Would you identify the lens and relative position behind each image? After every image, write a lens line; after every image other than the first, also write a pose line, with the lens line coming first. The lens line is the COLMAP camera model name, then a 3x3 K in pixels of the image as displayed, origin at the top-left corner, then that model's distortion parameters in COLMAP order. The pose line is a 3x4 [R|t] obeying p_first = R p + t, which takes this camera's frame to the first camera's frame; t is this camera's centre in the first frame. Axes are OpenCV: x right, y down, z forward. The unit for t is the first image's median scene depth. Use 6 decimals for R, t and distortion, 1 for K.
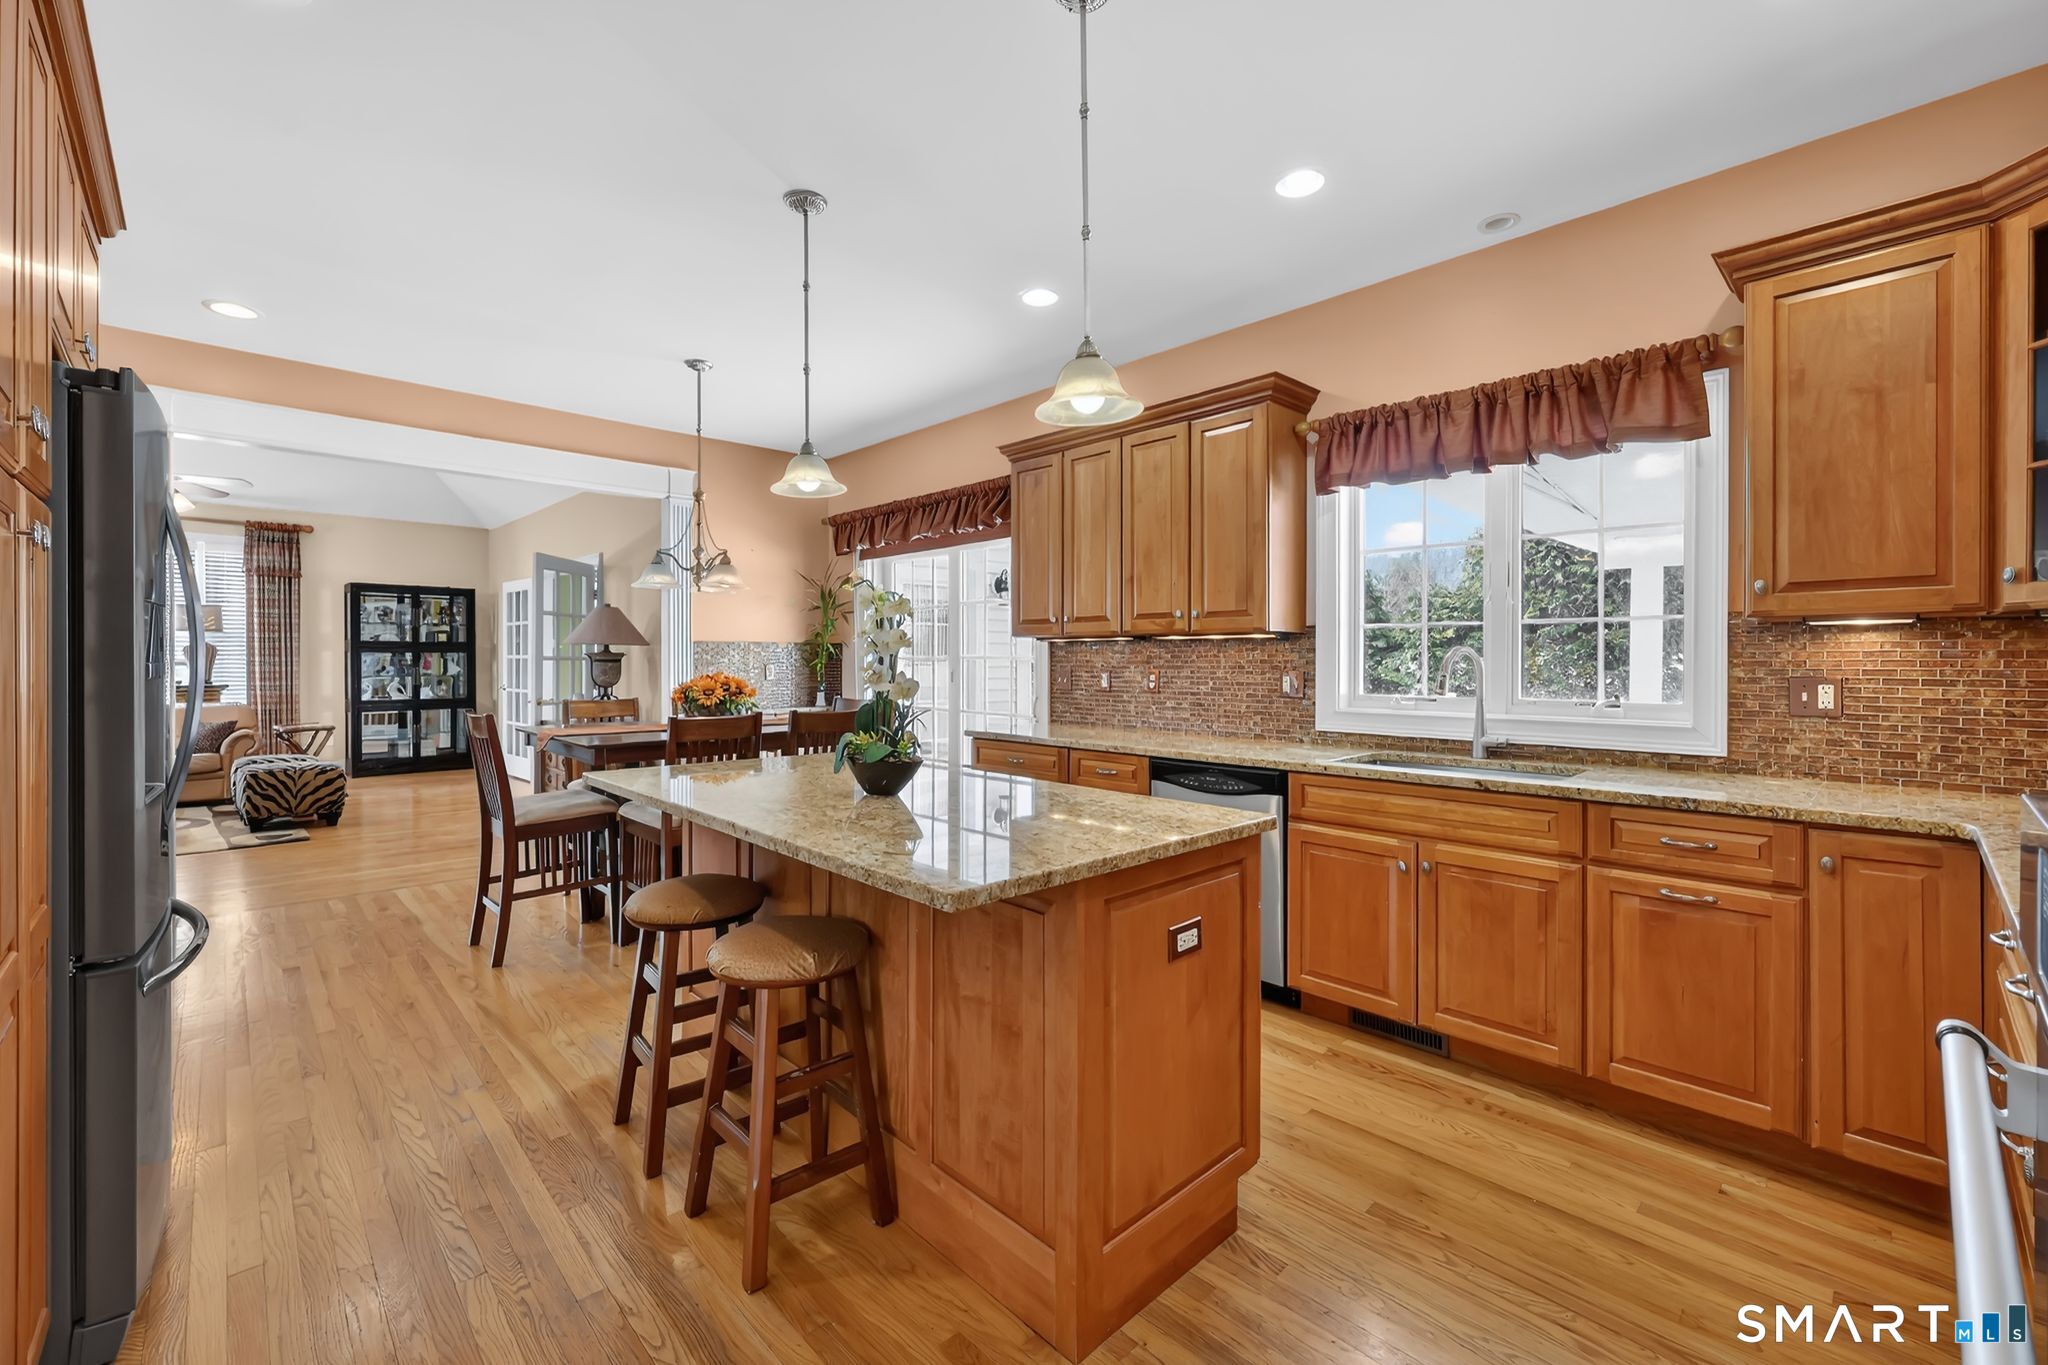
lens RADIAL K [[854.6, 0, 991.4], [0, 854.6, 668.9], [0, 0, 1]] dist [0.015185, 0.000019]
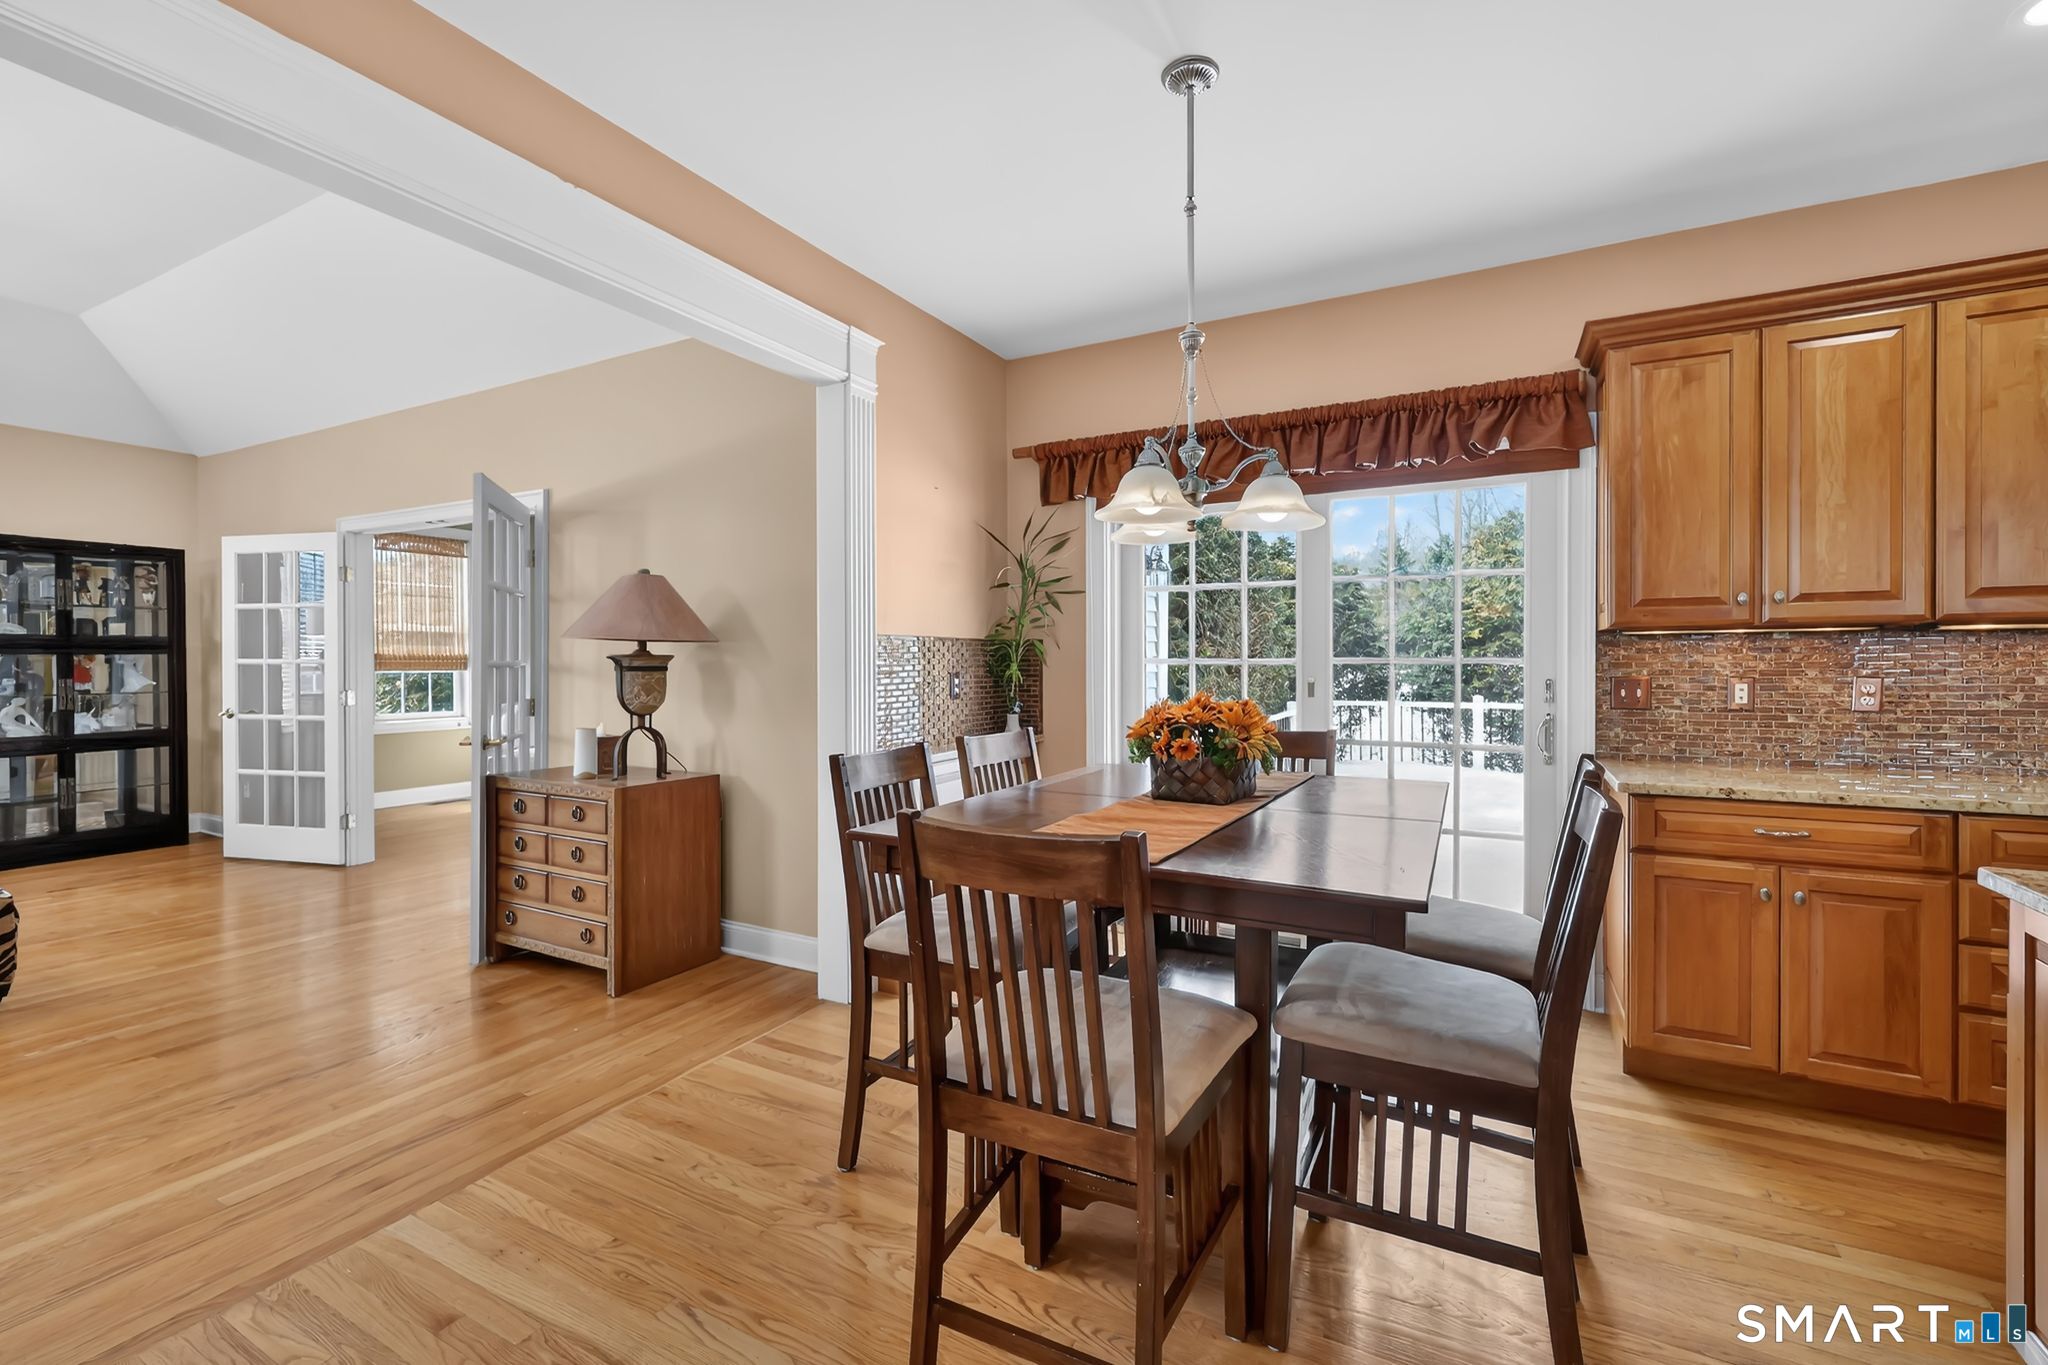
lens RADIAL K [[796.3, 0, 1032.3], [0, 796.3, 707.4], [0, 0, 1]] dist [0.000290, 0.000057]
pose [[0.929762, -0.022810, 0.367455, -0.396402], [0.007005, 0.998994, 0.044287, -0.004614], [-0.368095, -0.038602, 0.928986, 0.398339]]
